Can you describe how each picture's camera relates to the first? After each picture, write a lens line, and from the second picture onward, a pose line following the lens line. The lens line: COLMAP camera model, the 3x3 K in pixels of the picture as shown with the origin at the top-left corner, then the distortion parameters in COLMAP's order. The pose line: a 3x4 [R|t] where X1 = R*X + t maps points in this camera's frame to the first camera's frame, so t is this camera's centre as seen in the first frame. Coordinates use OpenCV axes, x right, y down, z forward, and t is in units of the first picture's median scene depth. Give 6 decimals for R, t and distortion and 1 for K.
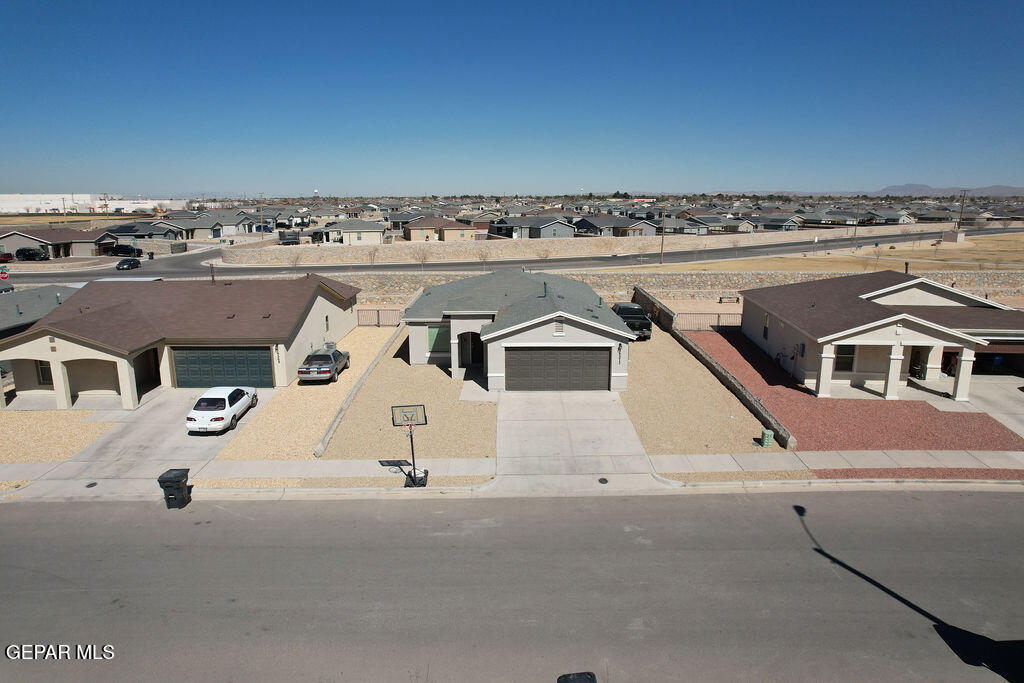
lens RADIAL K [[652.8, 0, 509.0], [0, 652.8, 339.0], [0, 0, 1]] dist [-0.076905, 0.066565]
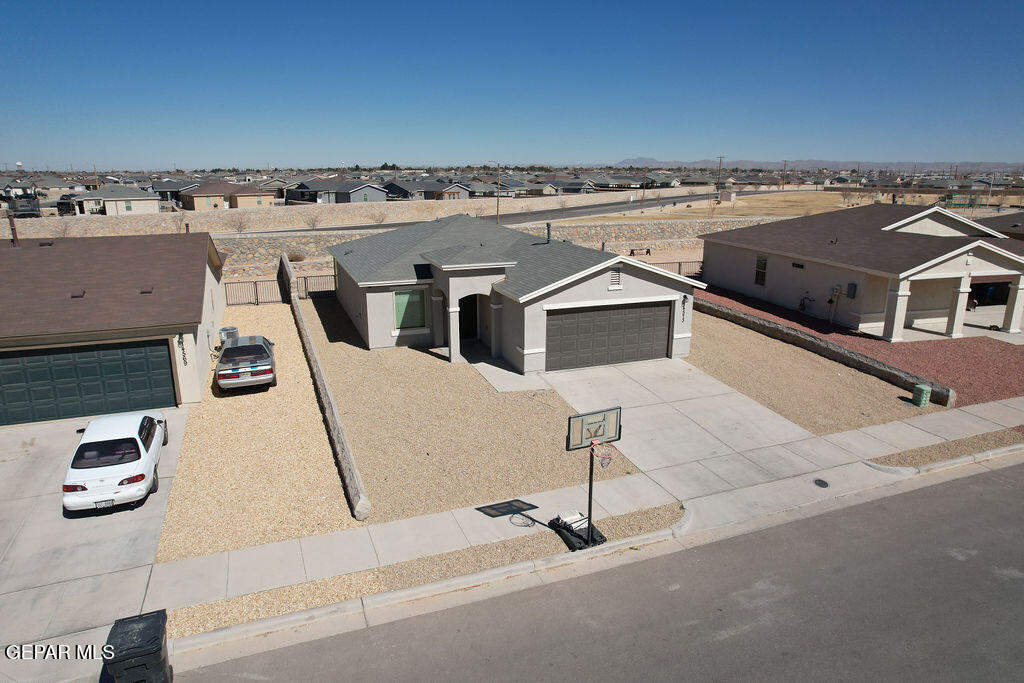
lens RADIAL K [[652.8, 0, 509.0], [0, 652.8, 339.0], [0, 0, 1]] dist [-0.076905, 0.066565]
pose [[0.937428, -0.085256, 0.337579, -0.267022], [0.072115, 0.996076, 0.051304, 0.003796], [-0.340628, -0.023749, 0.939898, 0.325129]]
